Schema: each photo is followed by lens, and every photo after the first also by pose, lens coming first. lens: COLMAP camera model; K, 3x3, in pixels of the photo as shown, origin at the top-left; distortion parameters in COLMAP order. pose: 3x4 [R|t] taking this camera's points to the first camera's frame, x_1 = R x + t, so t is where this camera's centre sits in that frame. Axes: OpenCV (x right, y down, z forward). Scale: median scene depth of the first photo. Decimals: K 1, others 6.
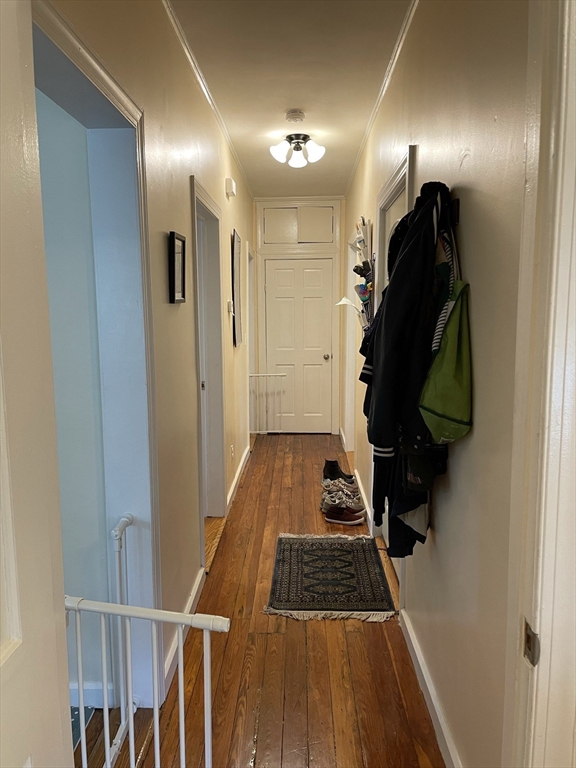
lens RADIAL K [[581.7, 0, 288.0], [0, 581.7, 384.0], [0, 0, 1]] dist [0.089562, -0.151733]
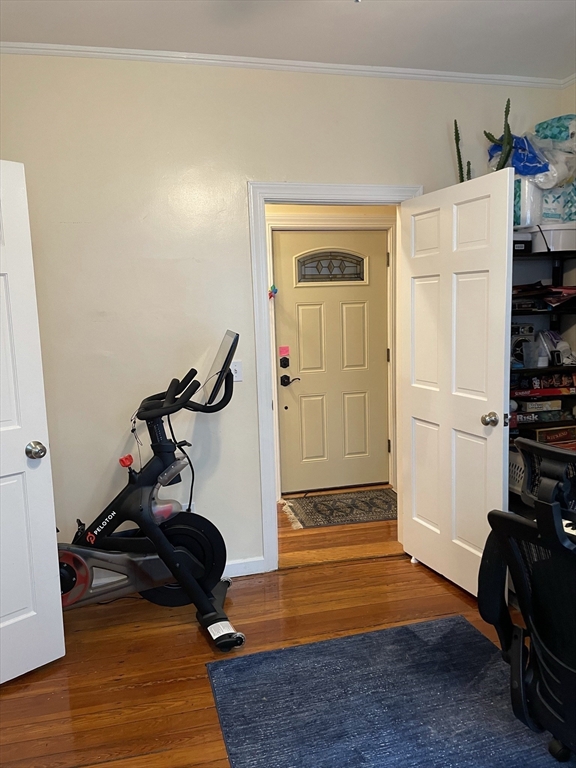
lens RADIAL K [[581.7, 0, 288.0], [0, 581.7, 384.0], [0, 0, 1]] dist [0.089562, -0.151733]
pose [[-0.252284, -0.116477, 0.960617, -1.092297], [0.160024, 0.974038, 0.160131, -0.181114], [-0.954330, 0.194120, -0.227095, 1.340043]]
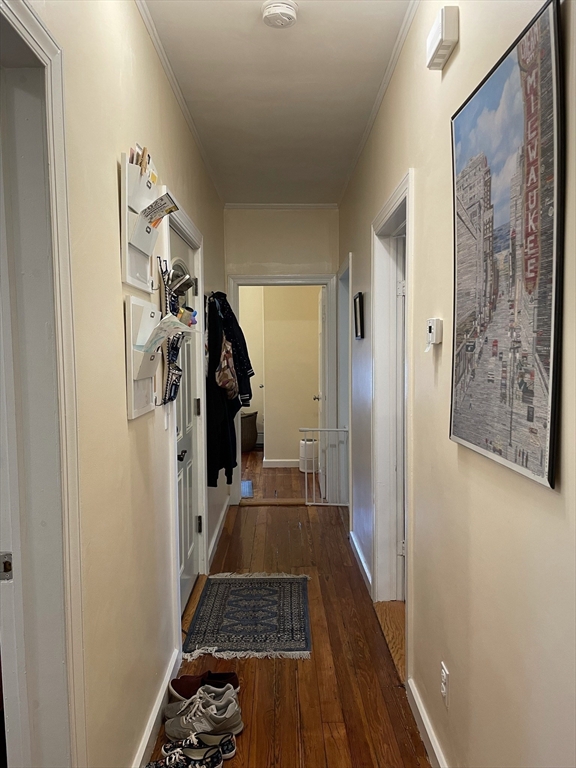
lens RADIAL K [[581.7, 0, 288.0], [0, 581.7, 384.0], [0, 0, 1]] dist [0.089562, -0.151733]
pose [[-0.999356, 0.019599, -0.030071, 0.030598], [0.013503, 0.981501, 0.190978, -0.227616], [0.033258, 0.190449, -0.981134, 1.826335]]
